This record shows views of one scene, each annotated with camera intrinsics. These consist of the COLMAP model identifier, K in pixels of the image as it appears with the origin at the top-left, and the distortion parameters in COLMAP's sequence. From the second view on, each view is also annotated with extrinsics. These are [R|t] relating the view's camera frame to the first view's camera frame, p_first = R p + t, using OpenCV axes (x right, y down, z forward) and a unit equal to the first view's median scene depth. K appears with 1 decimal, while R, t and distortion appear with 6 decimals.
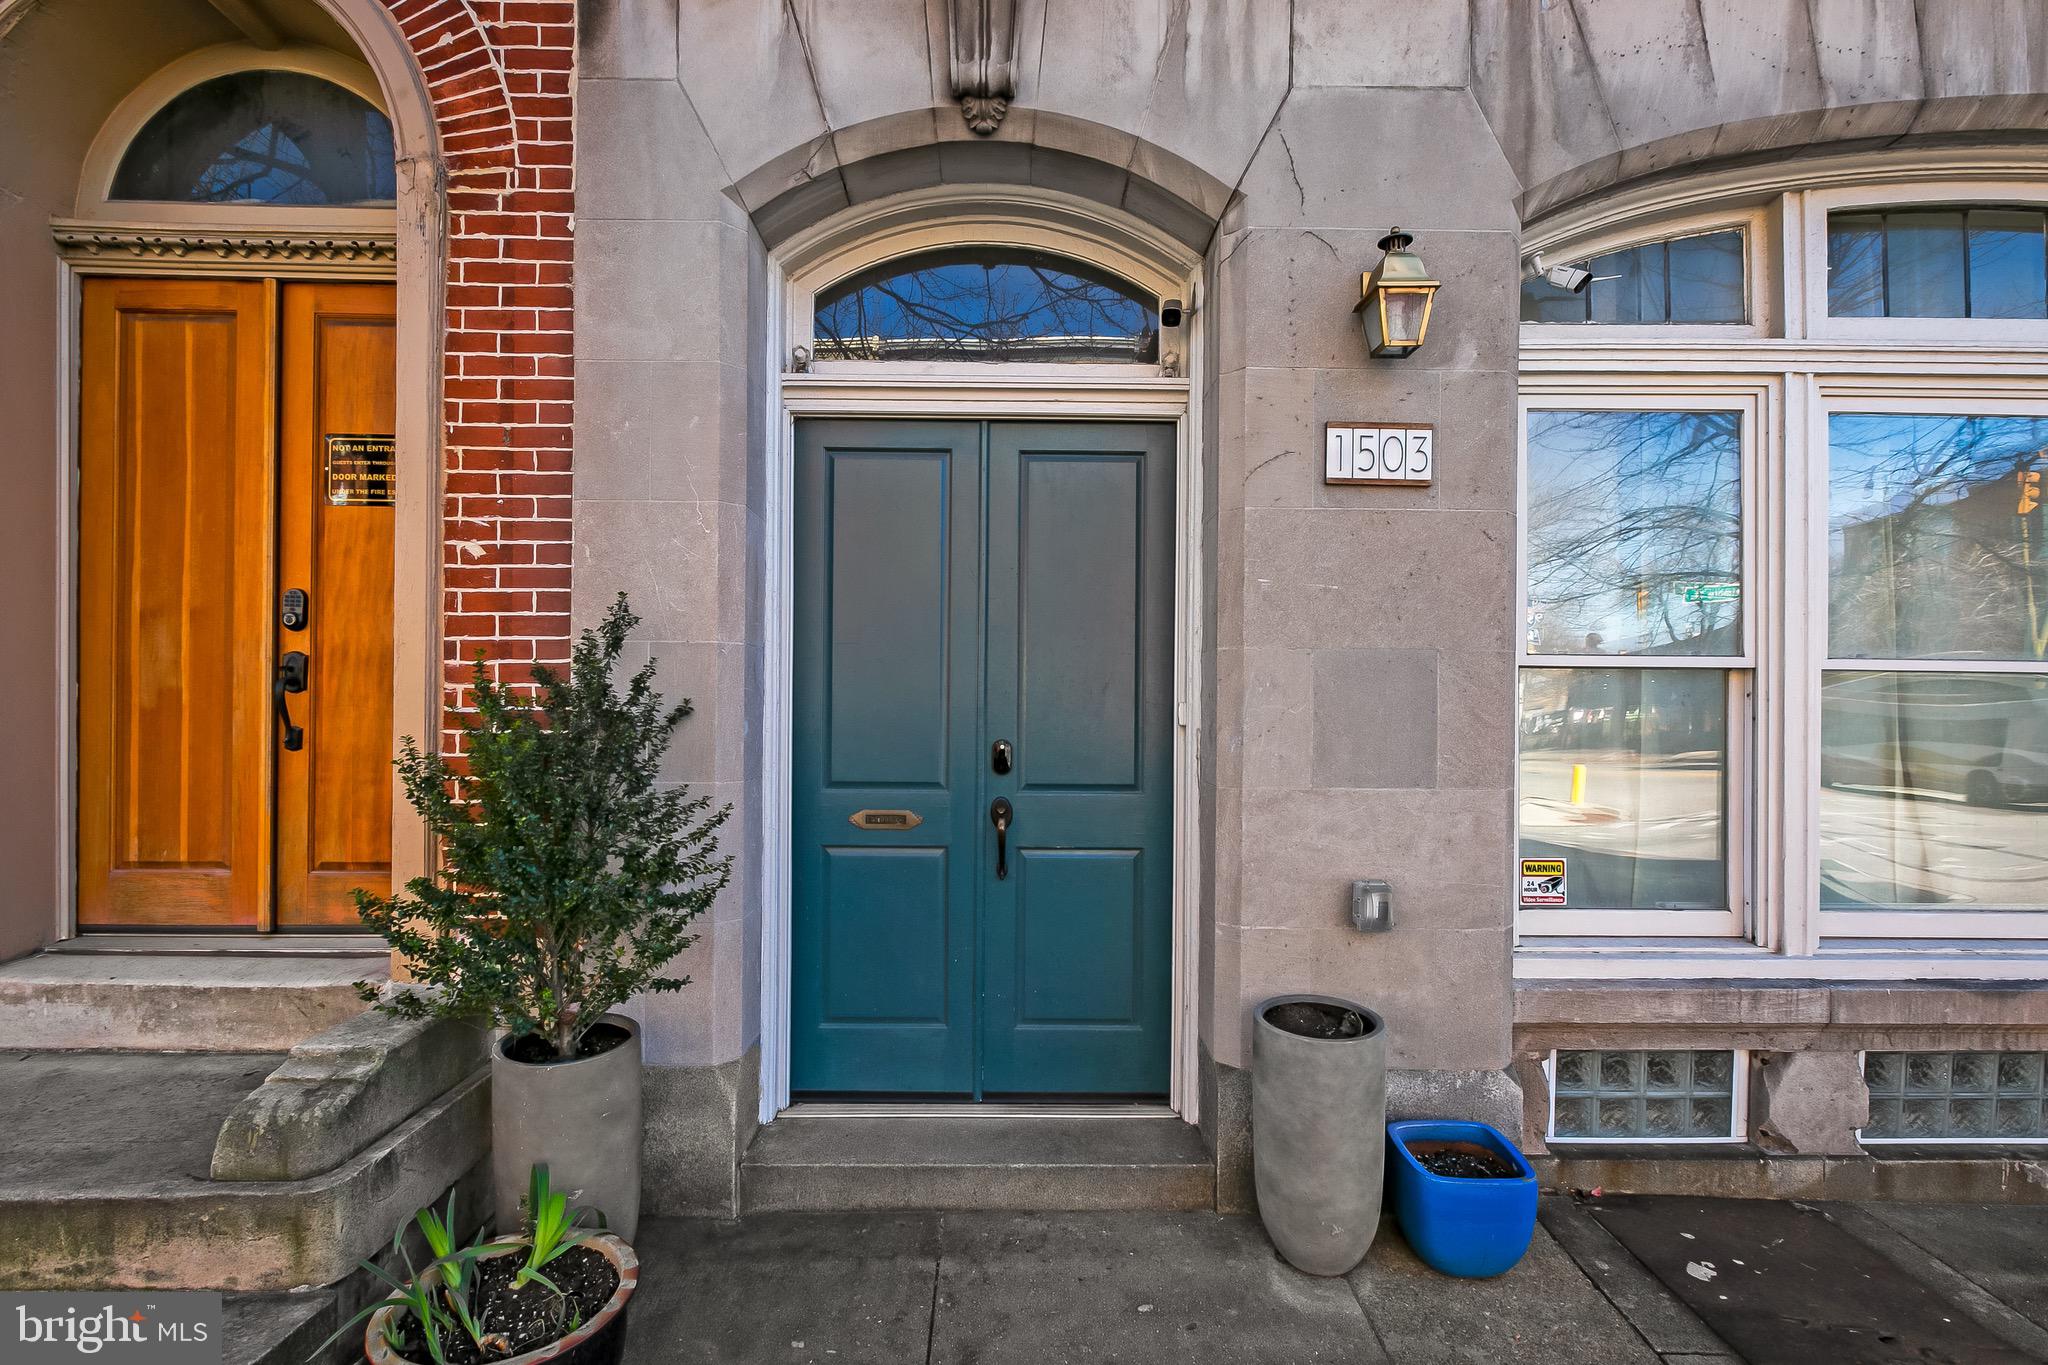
lens RADIAL K [[937.9, 0, 1004.2], [0, 937.9, 689.1], [0, 0, 1]] dist [0.001964, -0.001144]
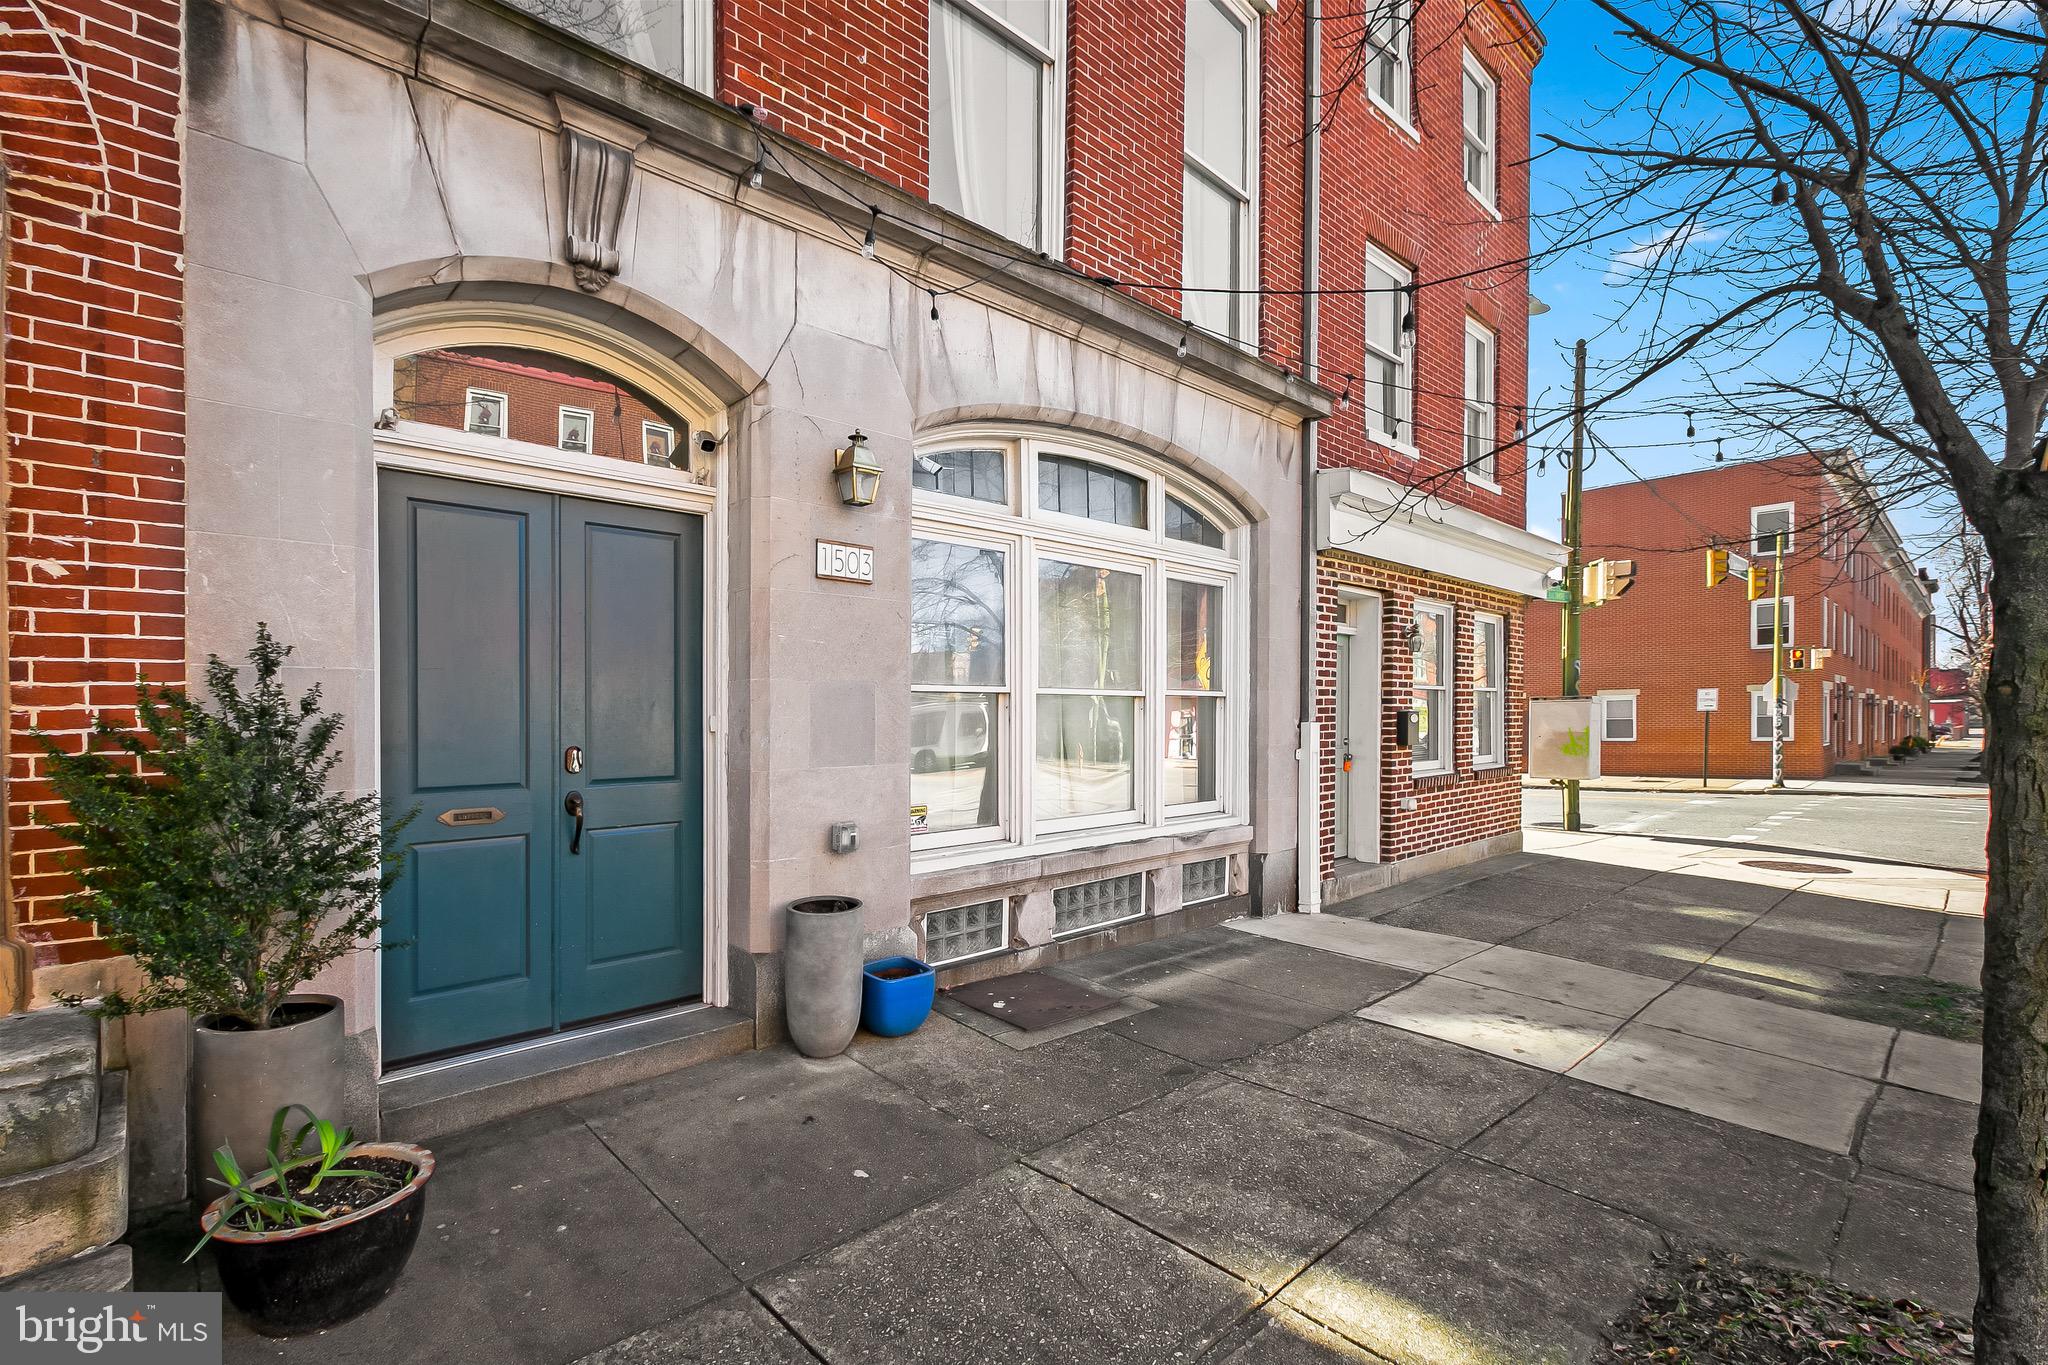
lens RADIAL K [[937.9, 0, 1021.4], [0, 937.9, 718.0], [0, 0, 1]] dist [0.001964, -0.001144]
pose [[0.730352, -0.015249, 0.682901, -0.497085], [0.003140, 0.999815, 0.018967, -0.008533], [-0.683064, -0.011709, 0.730265, -0.406336]]
